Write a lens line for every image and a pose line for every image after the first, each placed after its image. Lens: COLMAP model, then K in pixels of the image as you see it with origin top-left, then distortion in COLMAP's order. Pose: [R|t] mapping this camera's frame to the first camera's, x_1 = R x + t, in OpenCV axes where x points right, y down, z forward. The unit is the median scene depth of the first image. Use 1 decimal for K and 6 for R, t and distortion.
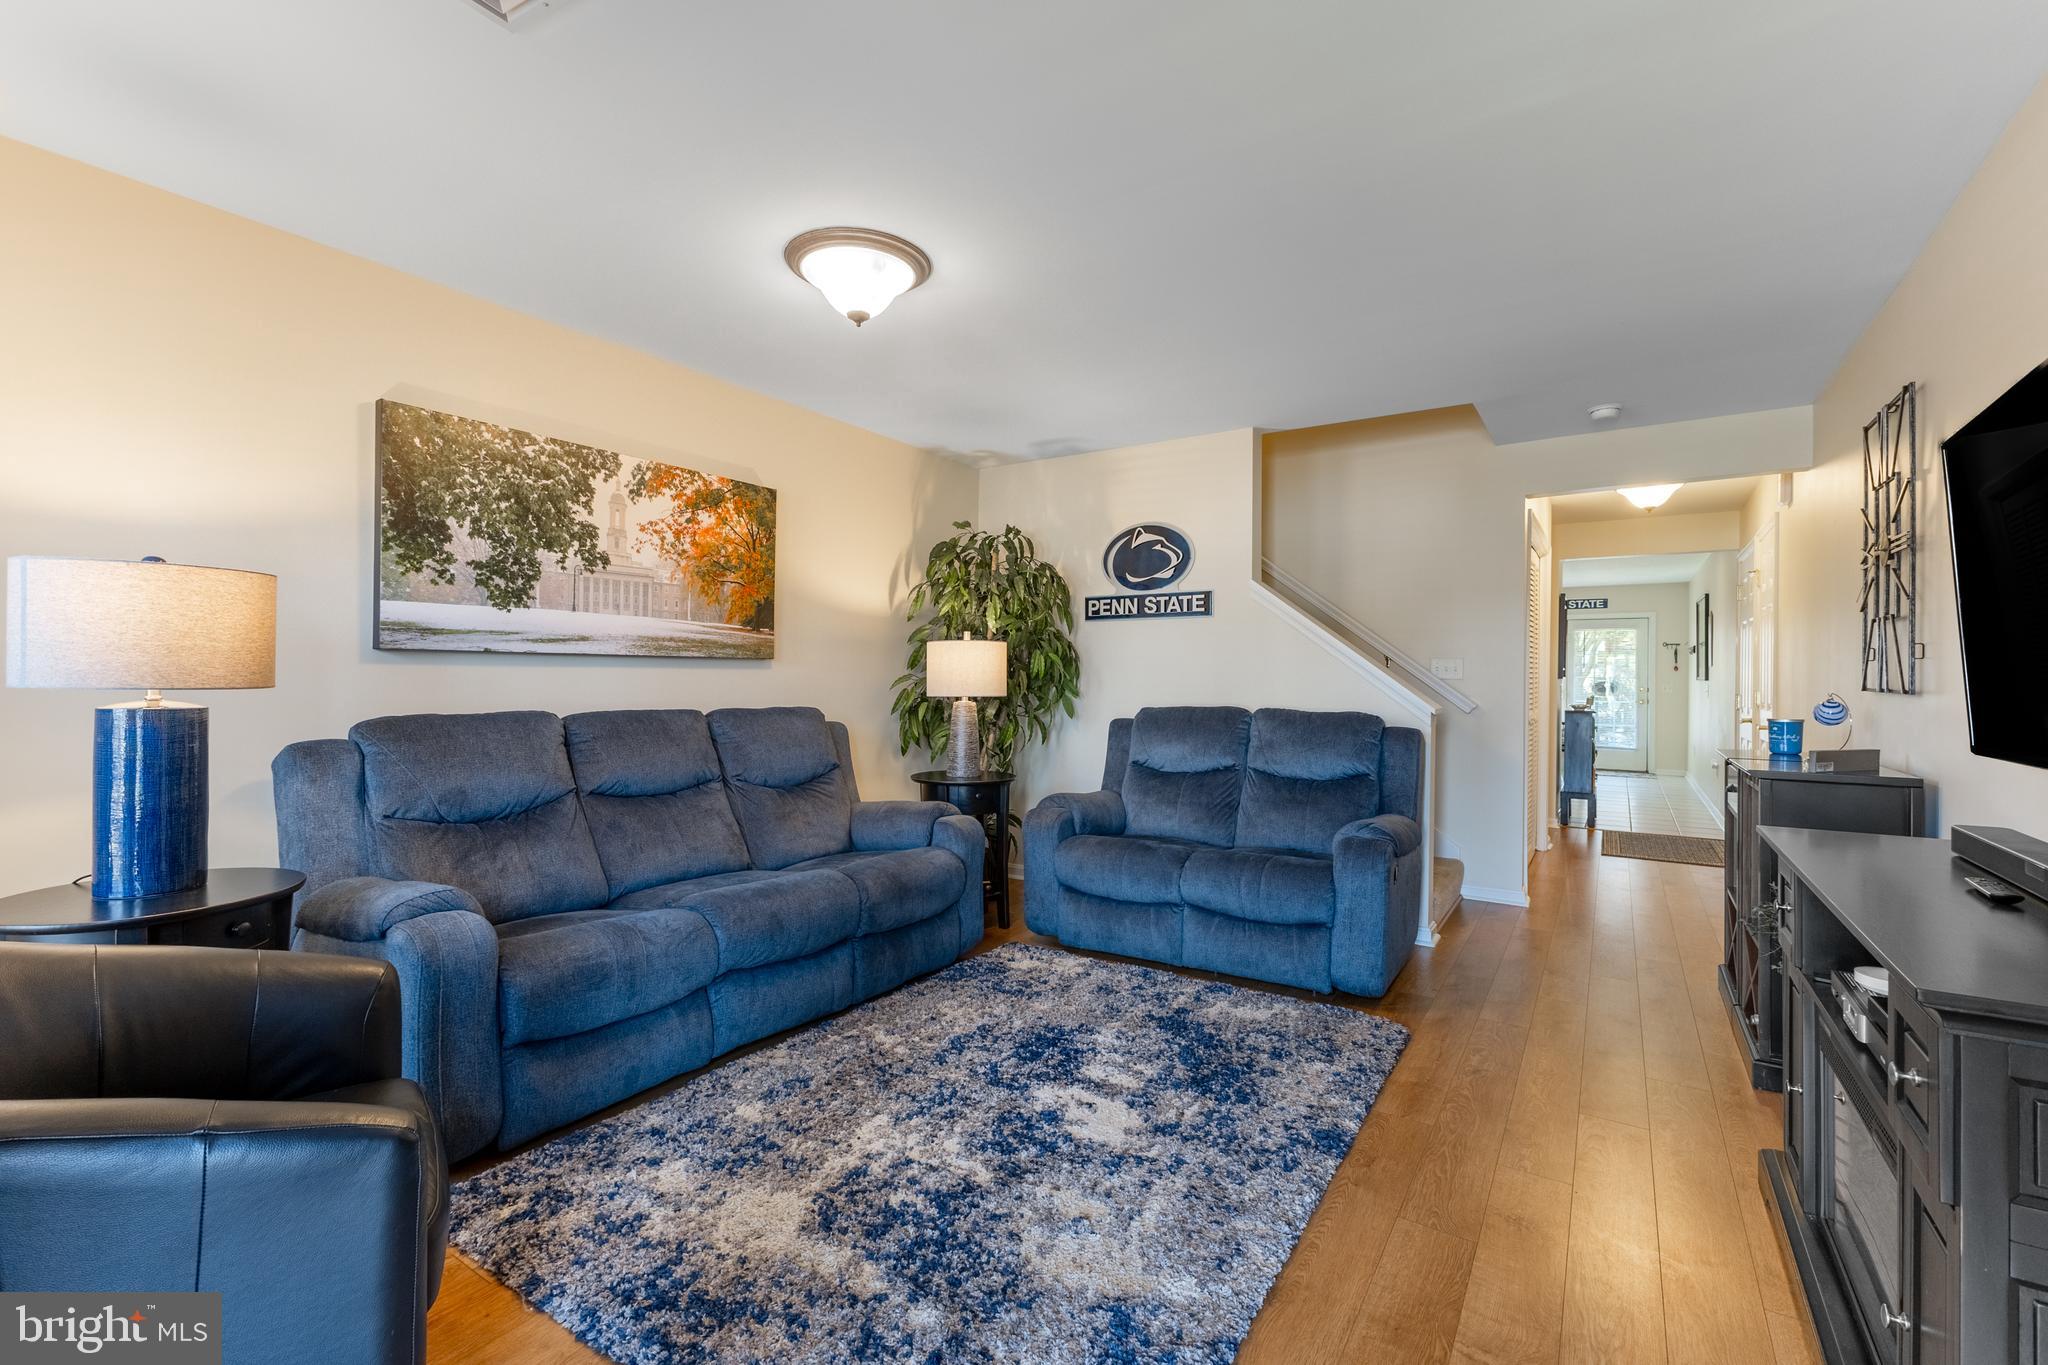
lens RADIAL K [[892.1, 0, 1021.3], [0, 892.1, 677.2], [0, 0, 1]] dist [0.010126, -0.001180]
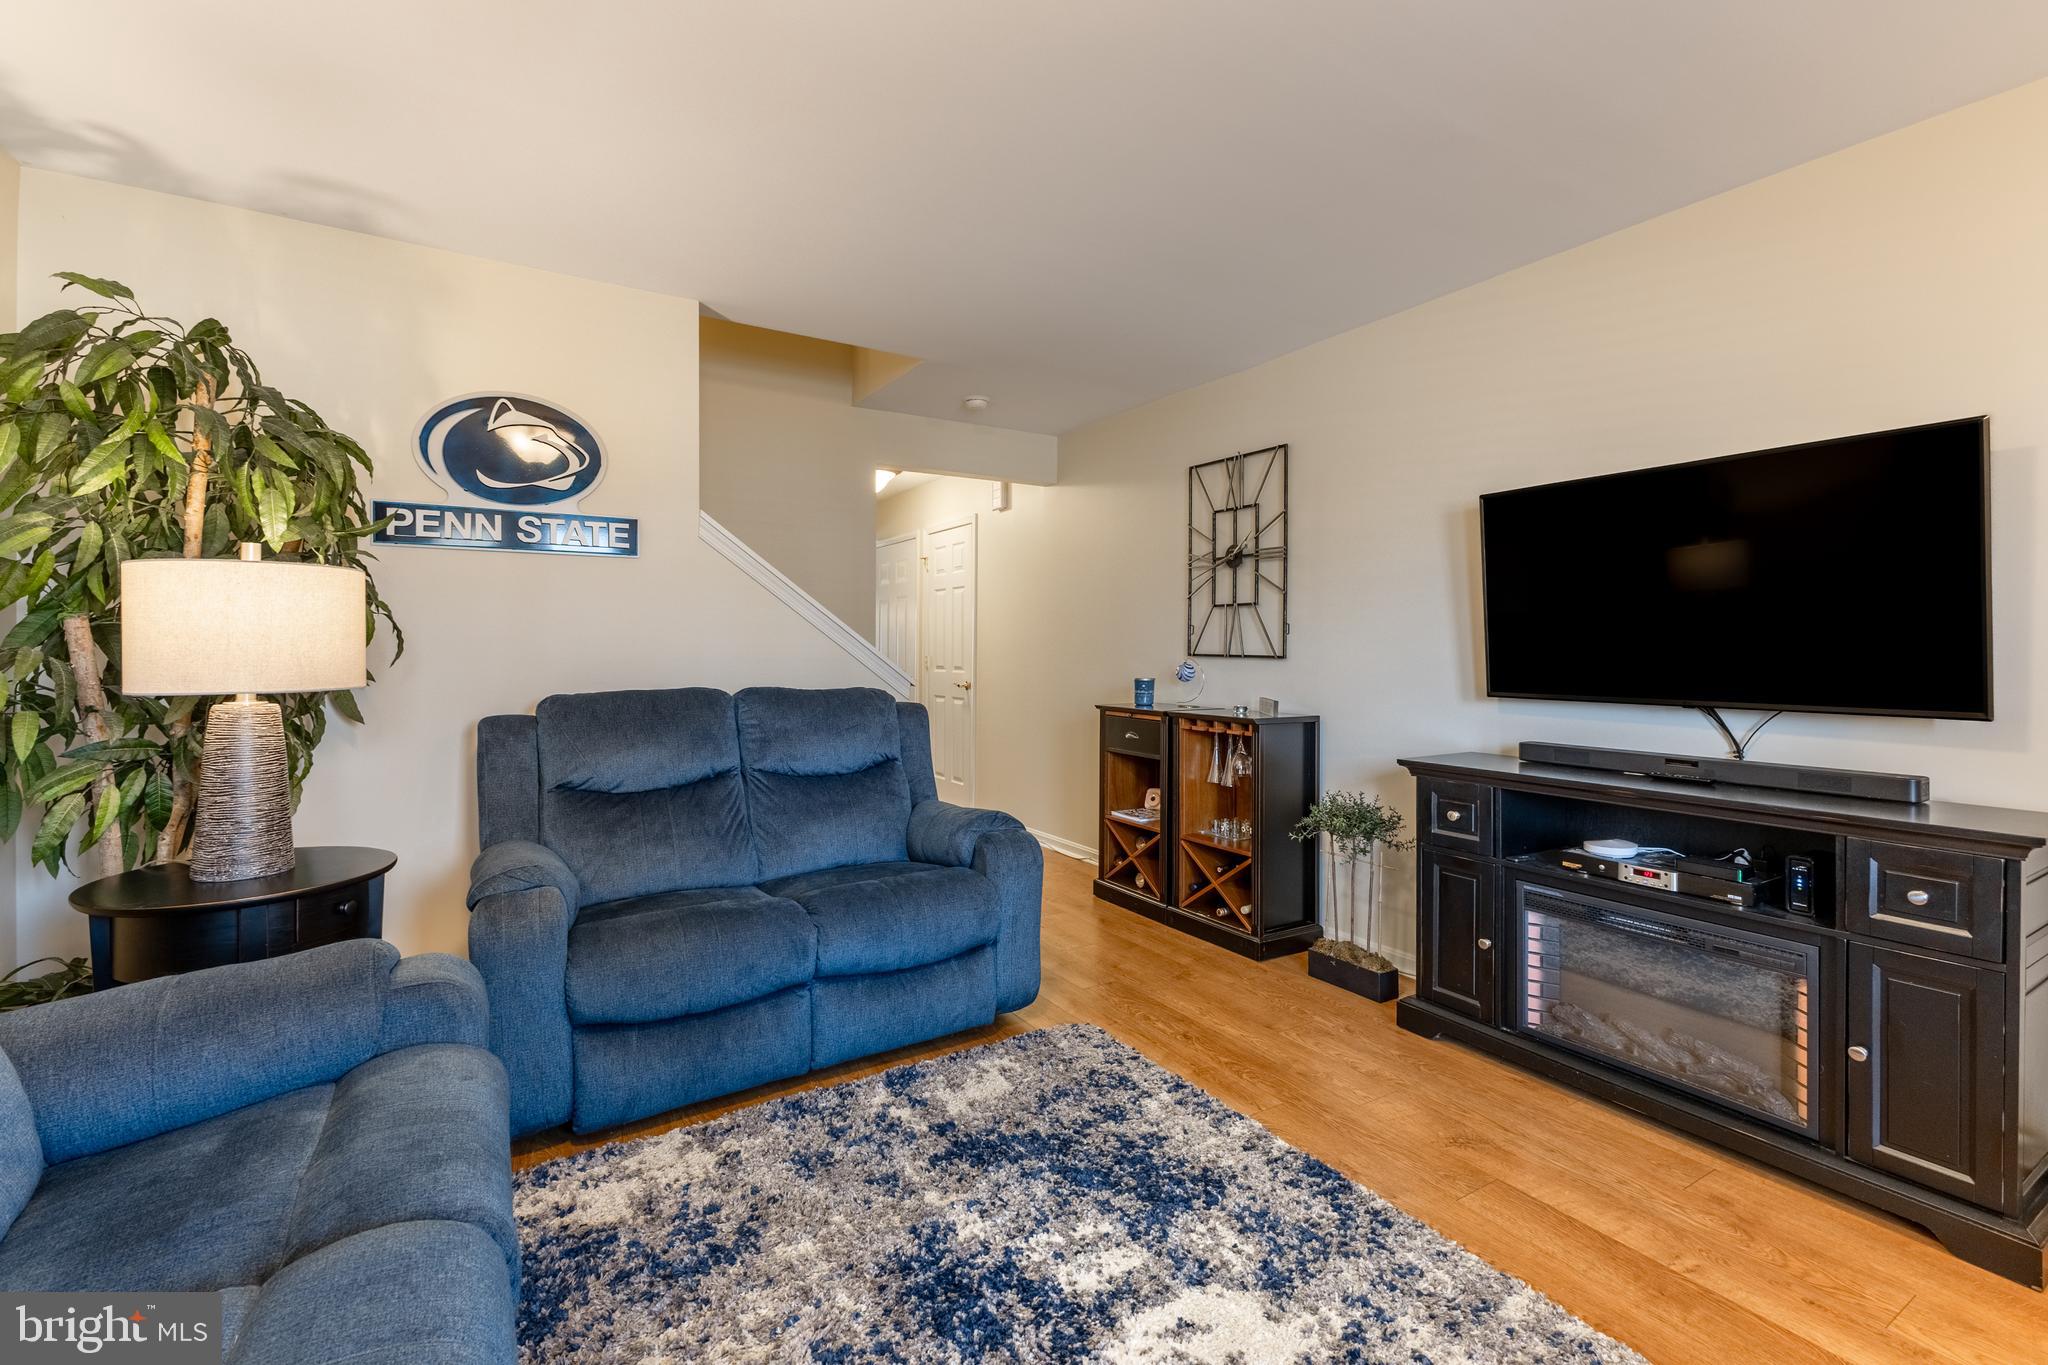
lens RADIAL K [[892.1, 0, 1027.3], [0, 892.1, 652.6], [0, 0, 1]] dist [0.010126, -0.001180]
pose [[0.415514, -0.008518, 0.909547, -0.367223], [-0.002454, 0.999942, 0.010486, -0.003741], [-0.909583, -0.006589, 0.415469, 0.567120]]
